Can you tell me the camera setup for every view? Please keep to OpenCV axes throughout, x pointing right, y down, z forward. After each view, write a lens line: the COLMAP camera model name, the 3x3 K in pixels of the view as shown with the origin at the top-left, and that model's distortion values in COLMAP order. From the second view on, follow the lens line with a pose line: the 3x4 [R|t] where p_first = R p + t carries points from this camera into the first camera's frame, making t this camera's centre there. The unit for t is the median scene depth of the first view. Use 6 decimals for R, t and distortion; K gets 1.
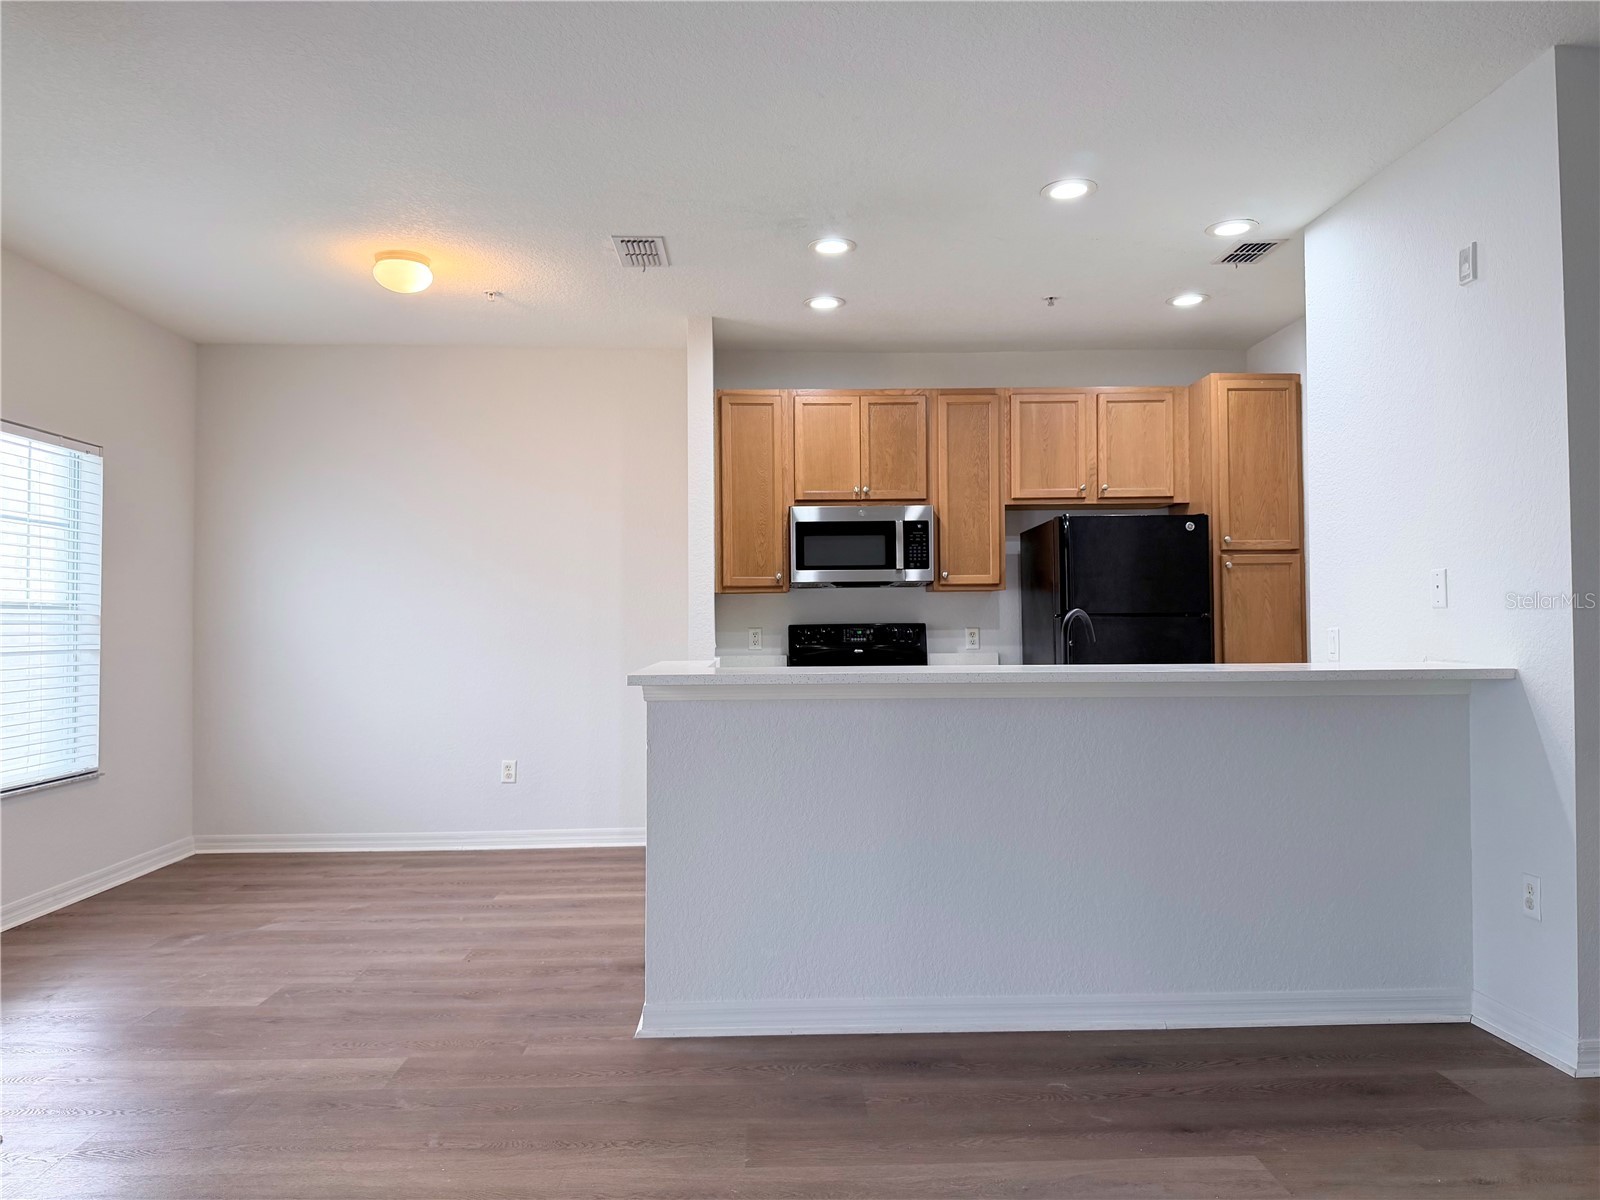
lens RADIAL K [[1123.5, 0, 795.1], [0, 1123.5, 595.5], [0, 0, 1]] dist [0.135515, -0.215342]
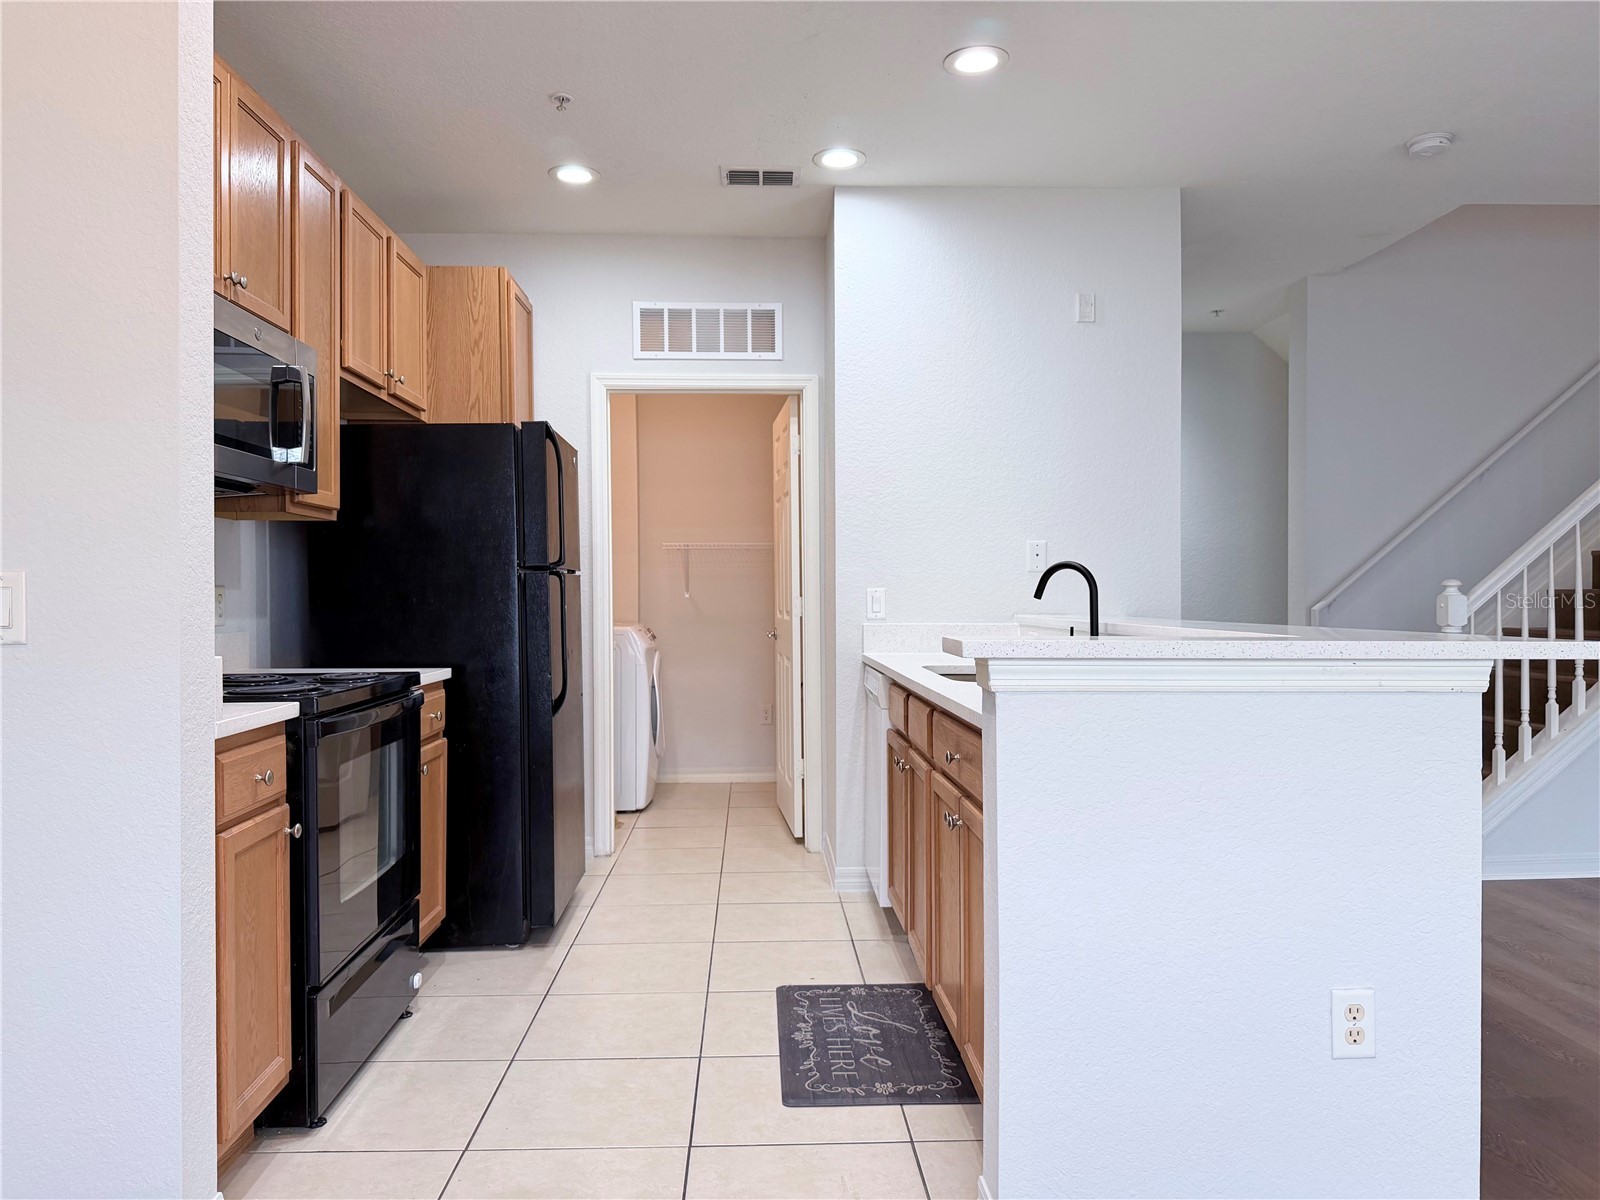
lens RADIAL K [[1123.5, 0, 795.1], [0, 1123.5, 595.5], [0, 0, 1]] dist [0.135515, -0.215342]
pose [[-0.007945, 0.010127, 0.999917, -0.410116], [-0.025258, 0.999628, -0.010324, 0.034342], [-0.999649, -0.025338, -0.007686, 0.778246]]
